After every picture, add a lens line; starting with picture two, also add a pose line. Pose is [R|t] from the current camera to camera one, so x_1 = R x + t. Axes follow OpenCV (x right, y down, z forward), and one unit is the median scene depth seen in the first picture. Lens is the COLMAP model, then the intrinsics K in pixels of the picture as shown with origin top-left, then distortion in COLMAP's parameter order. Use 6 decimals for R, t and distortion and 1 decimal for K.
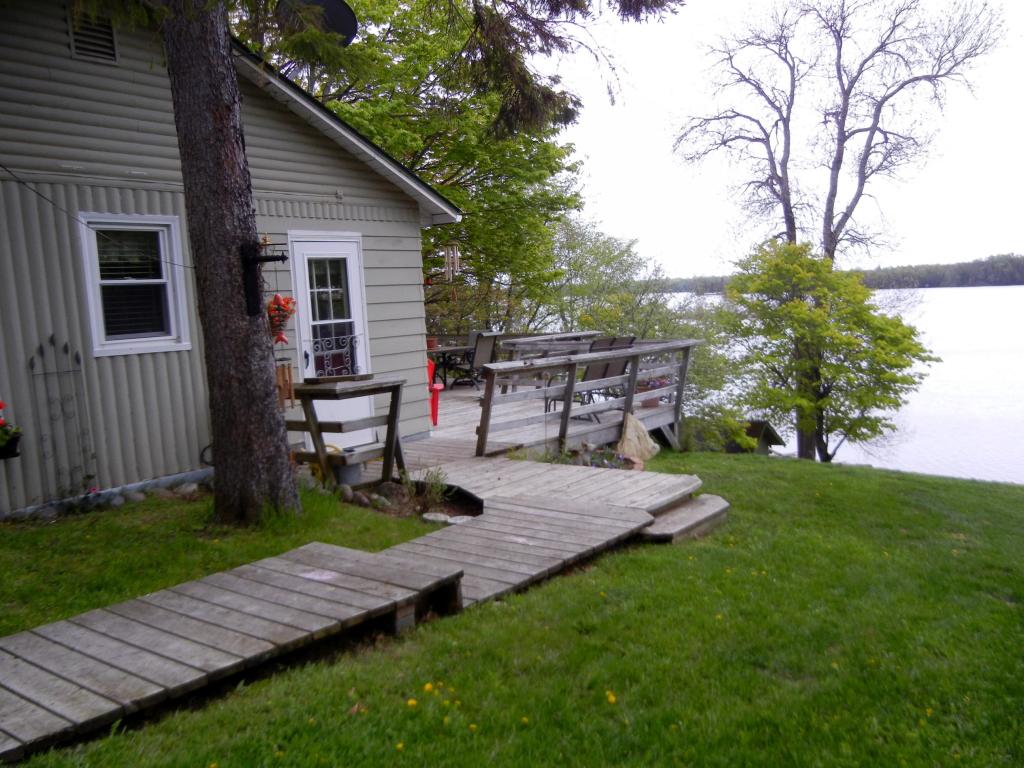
lens RADIAL K [[900.2, 0, 512.0], [0, 900.2, 384.0], [0, 0, 1]] dist [0.049915, -0.022387]
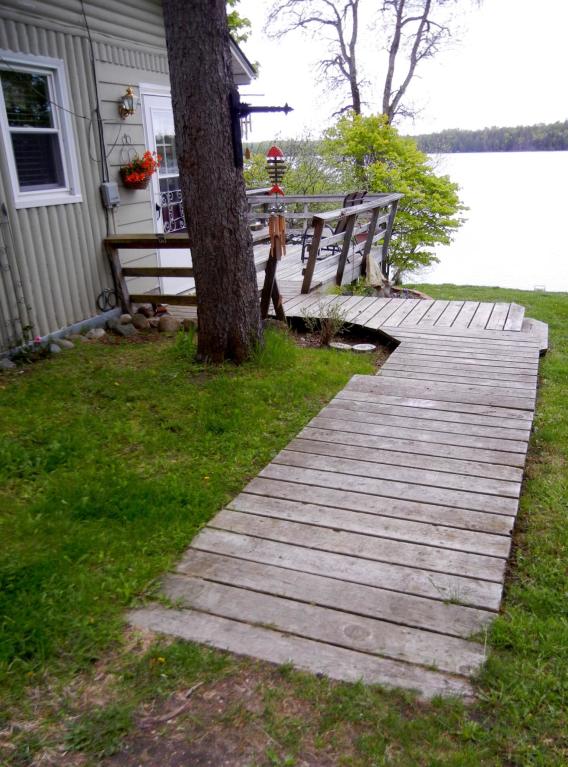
lens RADIAL K [[691.3, 0, 305.4], [0, 691.3, 391.6], [0, 0, 1]] dist [0.000785, 0.141778]
pose [[0.962038, -0.077542, 0.261669, -0.340191], [0.016397, 0.973478, 0.228192, -0.003203], [-0.272424, -0.215239, 0.937794, 0.129626]]
